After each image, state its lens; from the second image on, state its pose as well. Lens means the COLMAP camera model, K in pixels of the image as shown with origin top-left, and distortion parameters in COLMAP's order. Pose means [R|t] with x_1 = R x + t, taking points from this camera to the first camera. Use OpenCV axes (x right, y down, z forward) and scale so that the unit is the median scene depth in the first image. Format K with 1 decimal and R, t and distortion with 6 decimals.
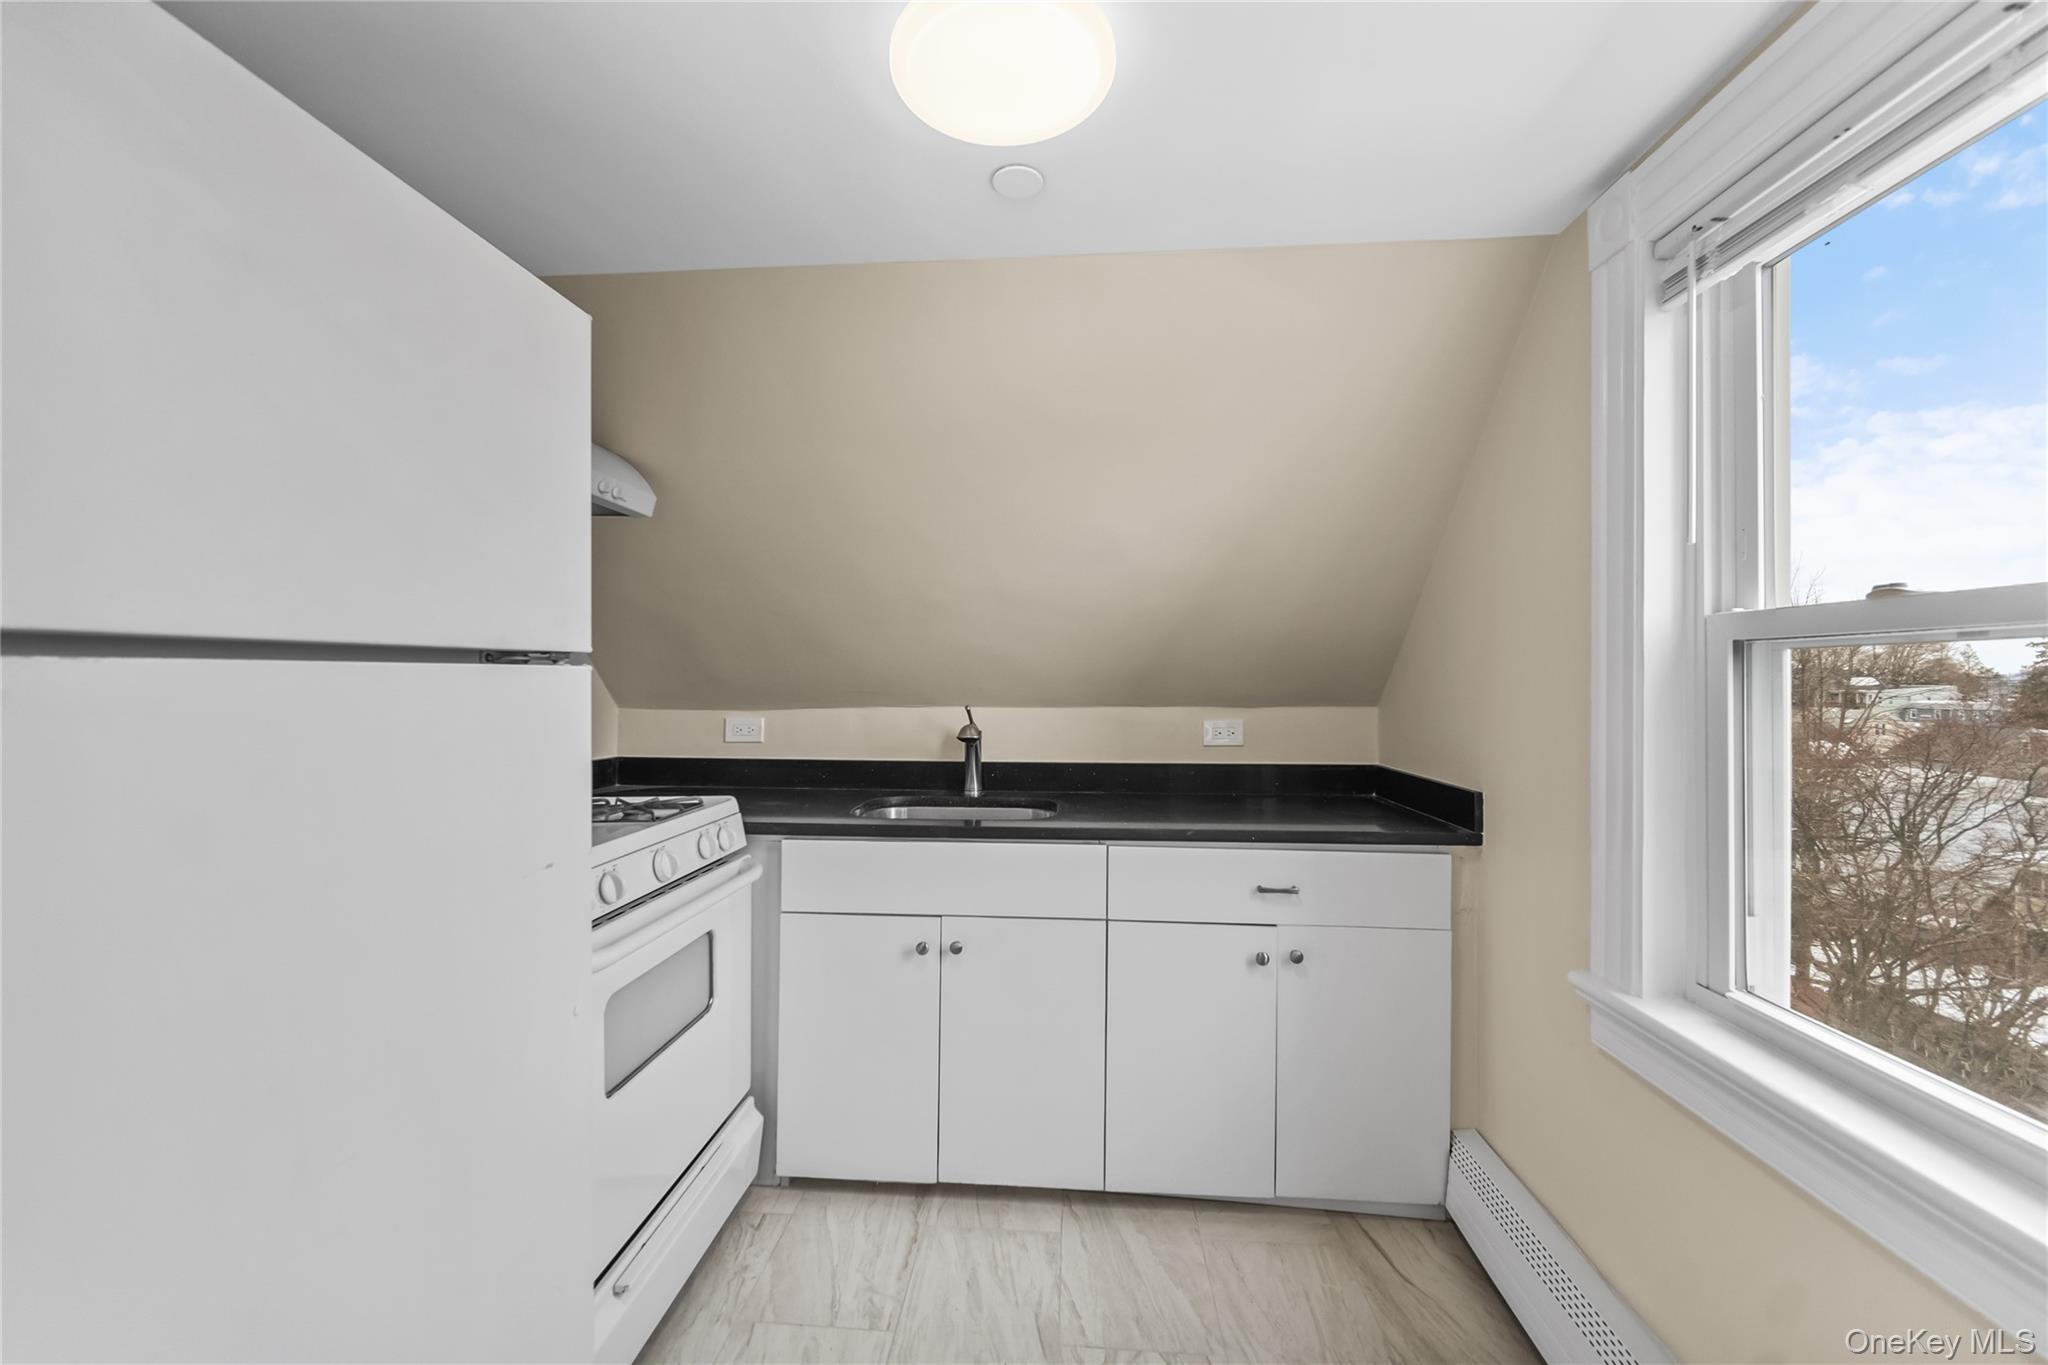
lens RADIAL K [[810.1, 0, 1017.7], [0, 810.1, 671.5], [0, 0, 1]] dist [-0.001097, -0.000363]
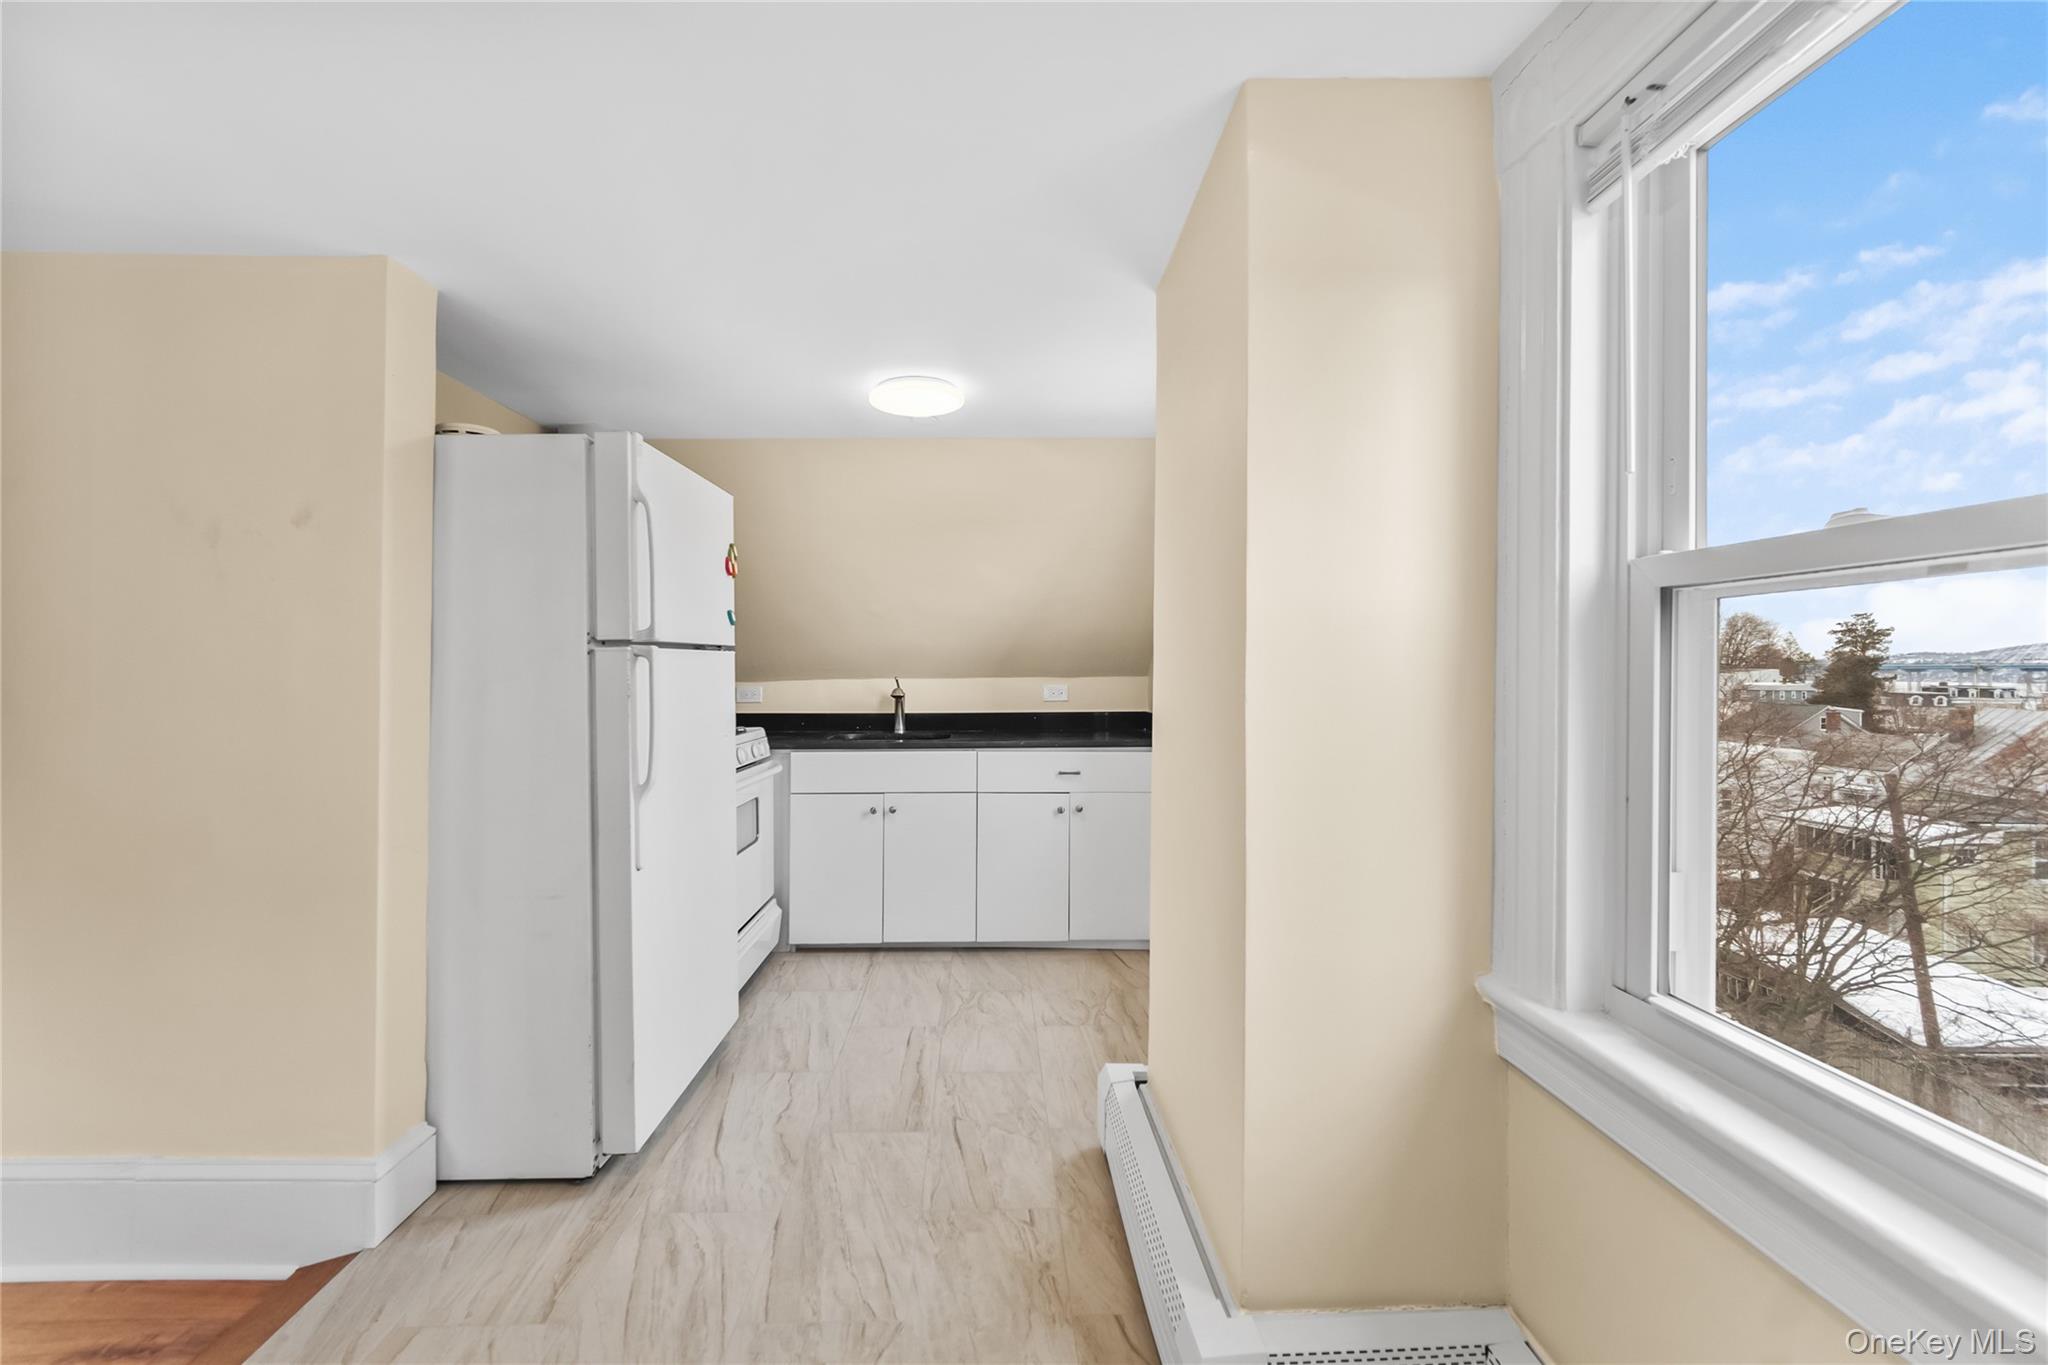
lens RADIAL K [[824.2, 0, 1015.3], [0, 824.2, 643.8], [0, 0, 1]] dist [-0.003631, -0.000211]
pose [[0.994913, -0.002730, 0.100699, 0.010590], [0.004786, 0.999785, -0.020185, 0.013805], [-0.100623, 0.020564, 0.994712, -0.828408]]
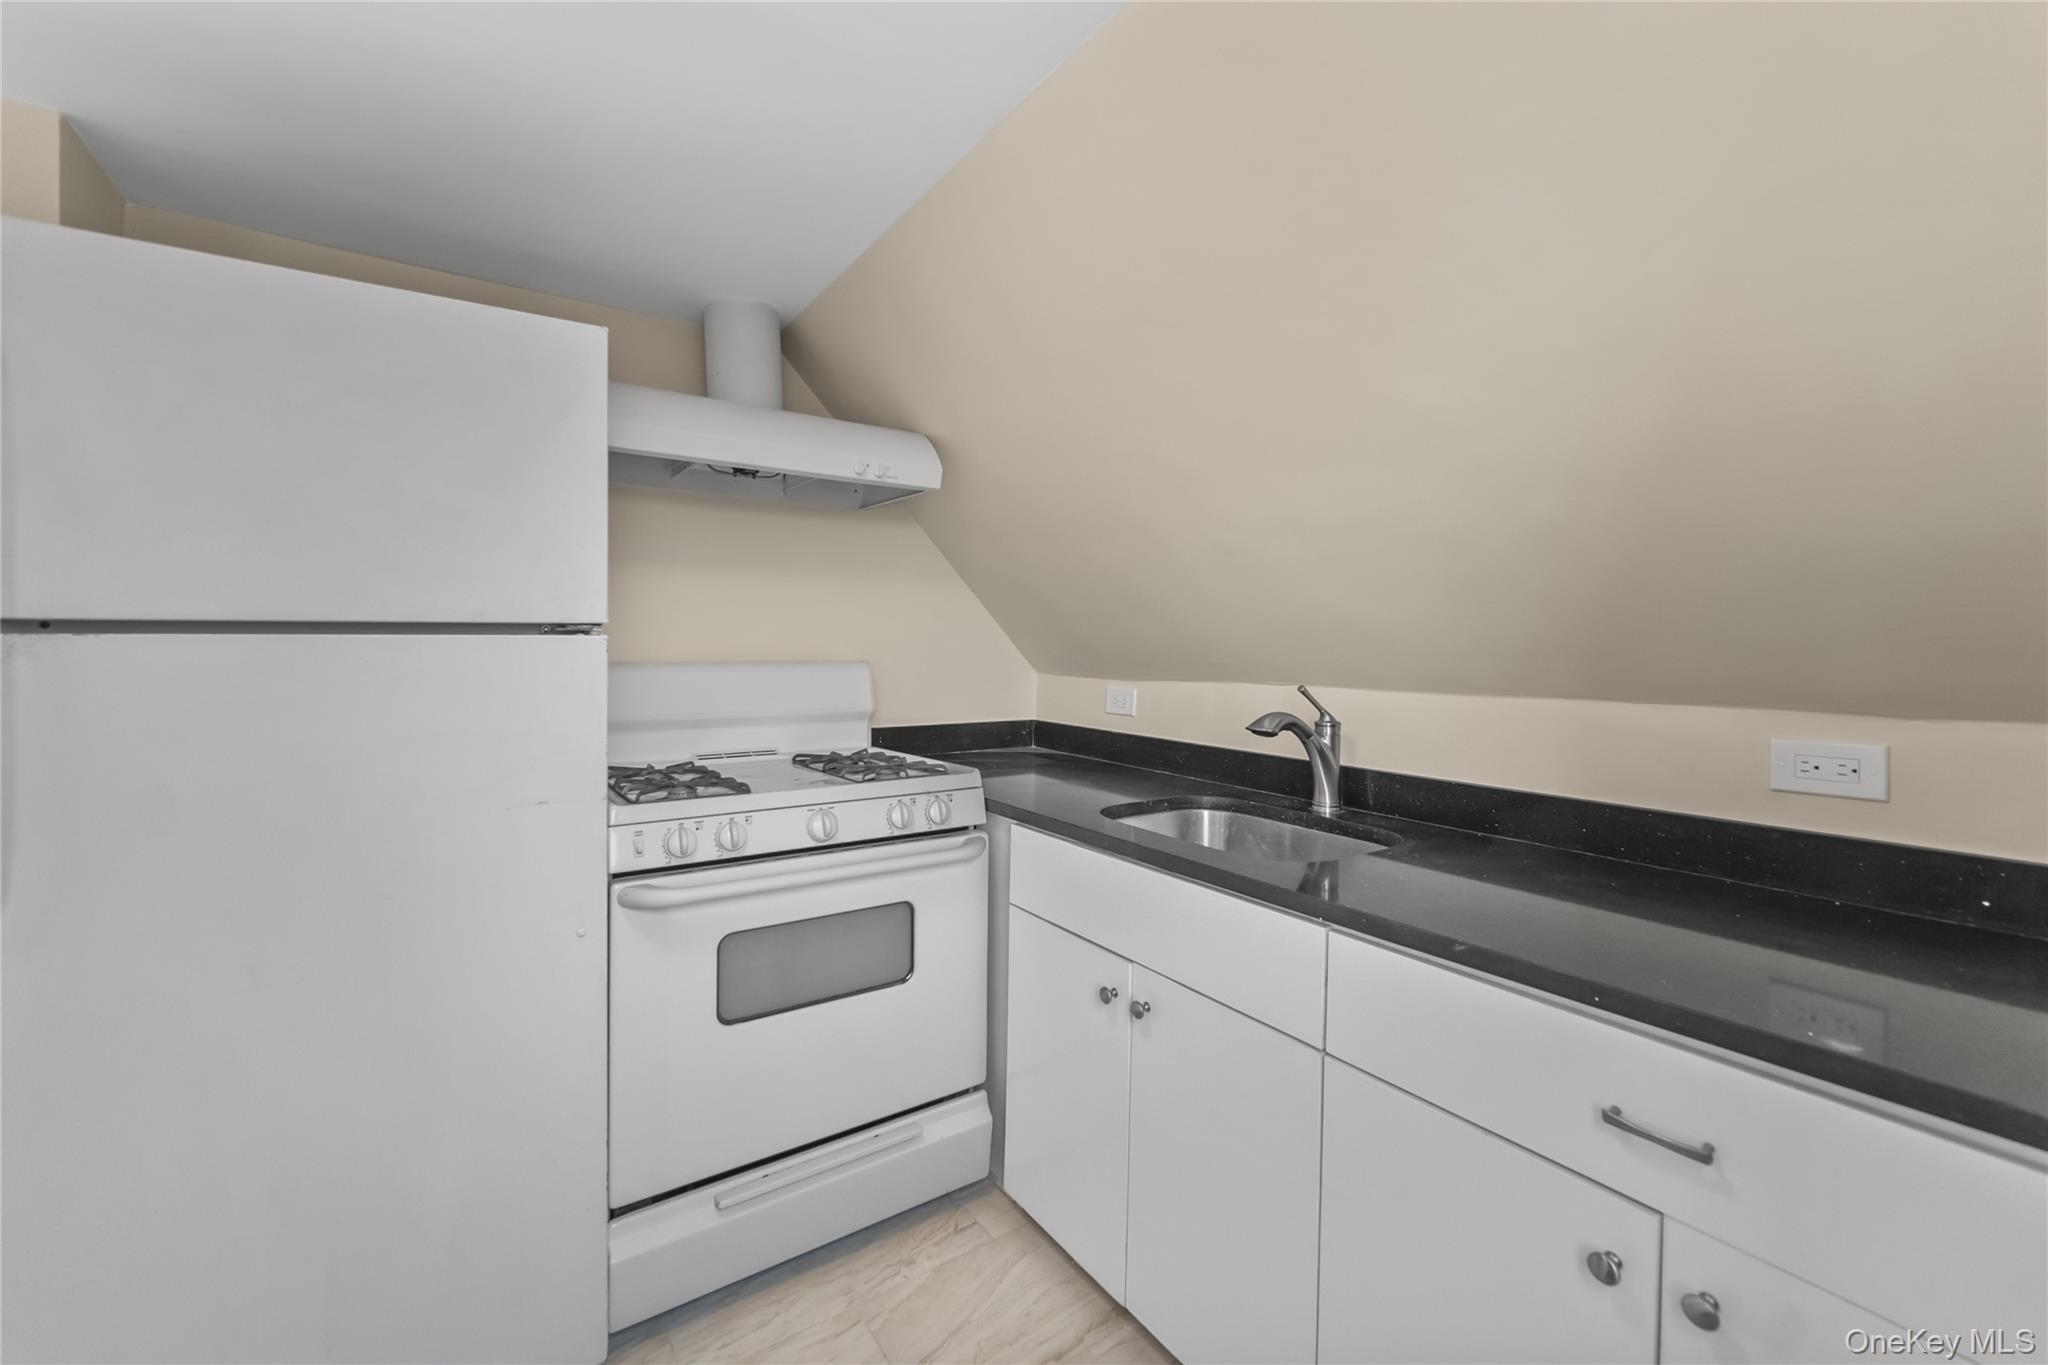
lens RADIAL K [[824.2, 0, 1015.3], [0, 824.2, 643.8], [0, 0, 1]] dist [-0.003631, -0.000211]
pose [[0.618279, 0.001433, -0.785957, 0.441004], [0.005633, 0.999965, 0.006255, 0.000965], [0.785938, -0.008295, 0.618249, 0.441902]]
